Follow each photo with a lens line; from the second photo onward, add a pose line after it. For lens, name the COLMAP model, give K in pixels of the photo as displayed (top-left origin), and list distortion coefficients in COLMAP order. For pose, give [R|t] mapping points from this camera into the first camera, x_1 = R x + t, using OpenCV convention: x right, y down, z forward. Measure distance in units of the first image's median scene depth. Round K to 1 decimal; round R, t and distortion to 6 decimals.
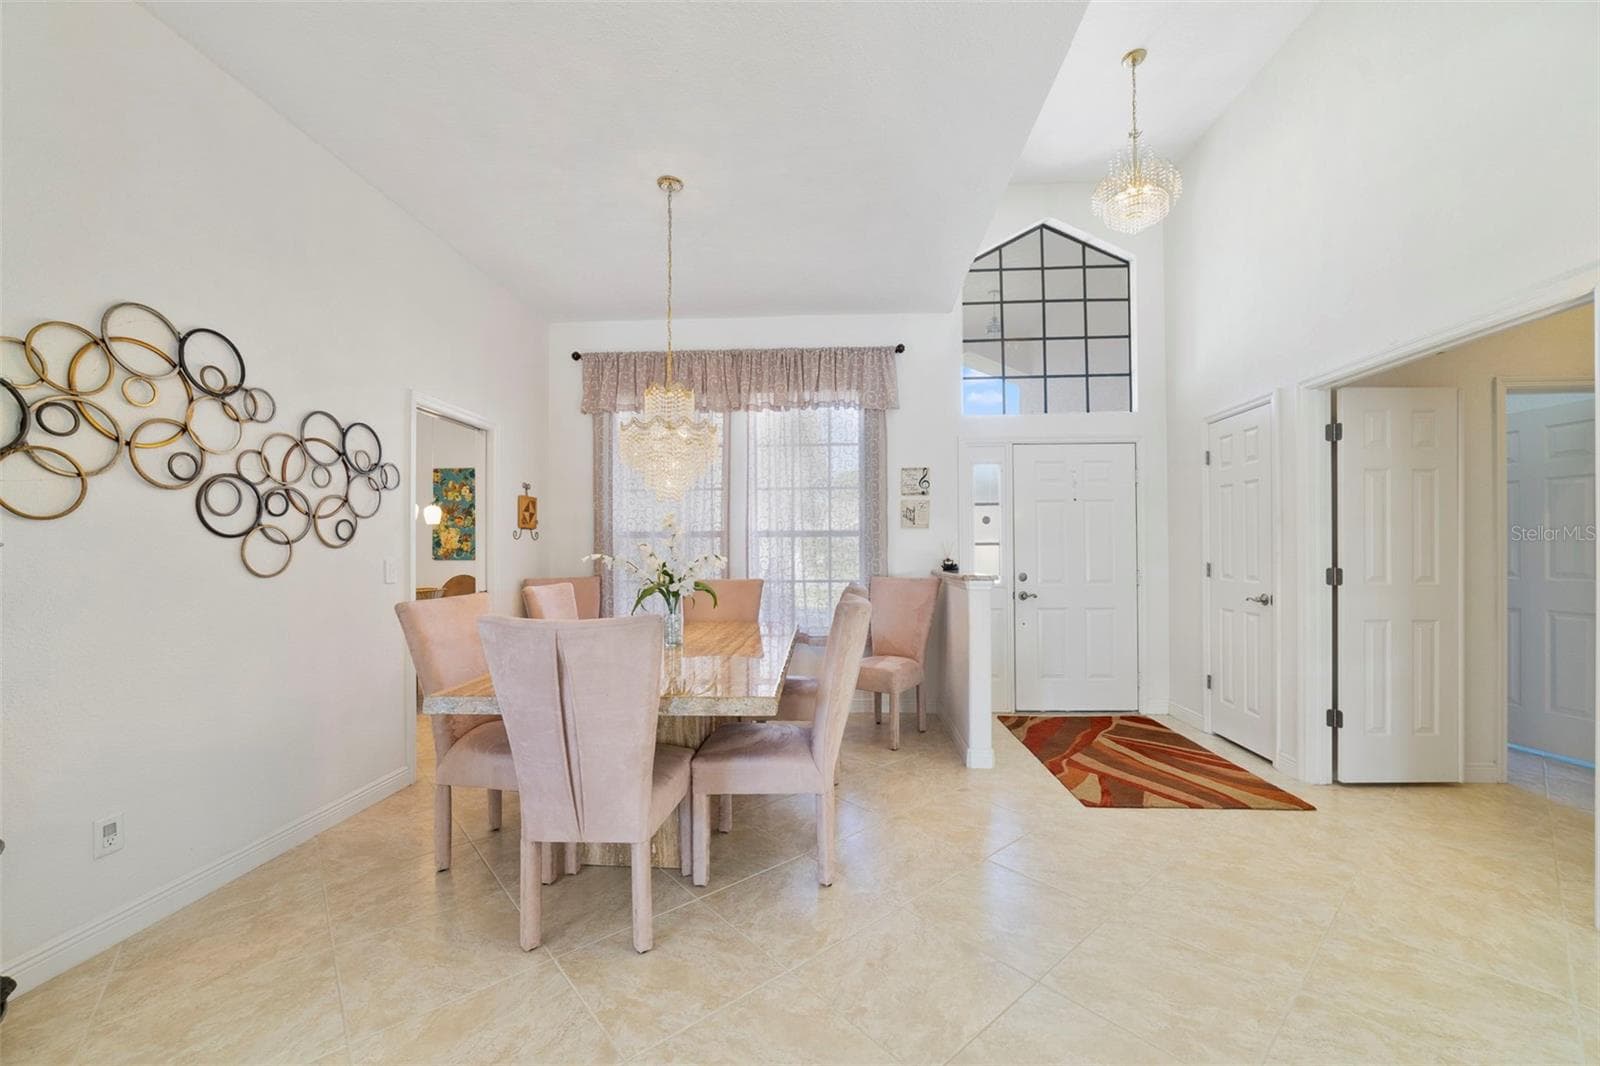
lens RADIAL K [[626.3, 0, 804.1], [0, 626.3, 549.9], [0, 0, 1]] dist [-0.016993, 0.010118]
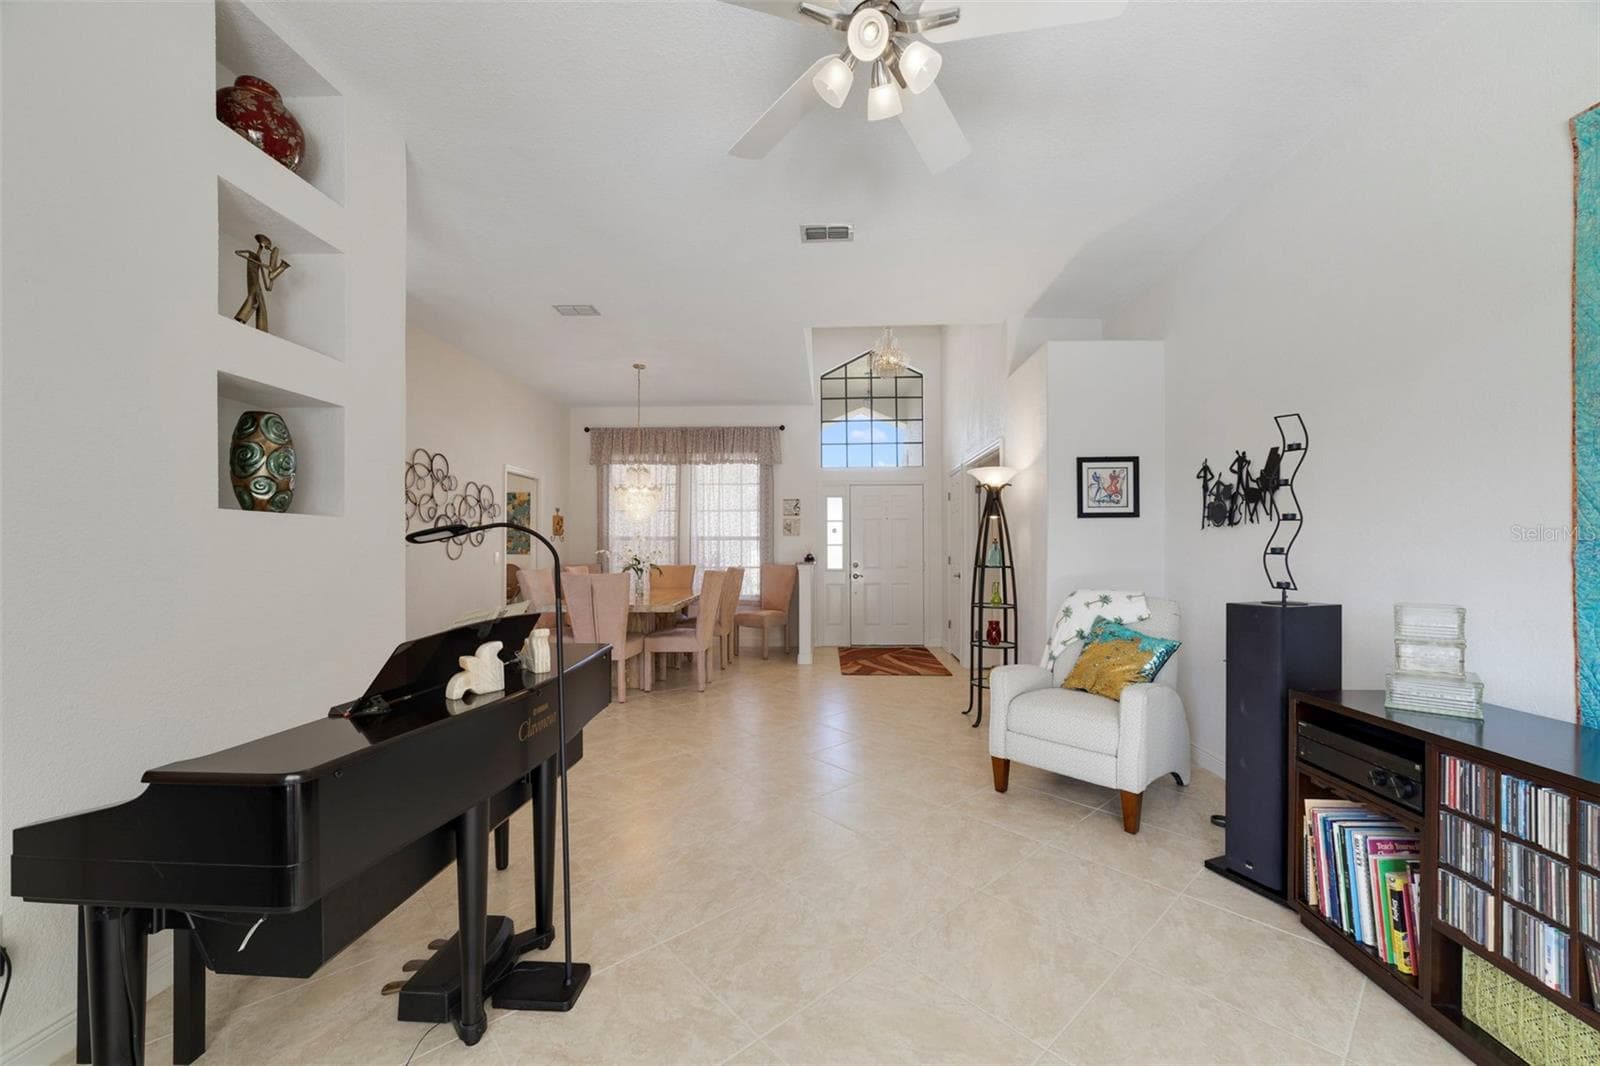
lens RADIAL K [[626.3, 0, 804.1], [0, 626.3, 549.9], [0, 0, 1]] dist [-0.016993, 0.010118]
pose [[0.999938, 0.003613, 0.010535, 0.306638], [-0.003639, 0.999990, 0.002484, -0.001050], [-0.010526, -0.002522, 0.999941, -1.051021]]
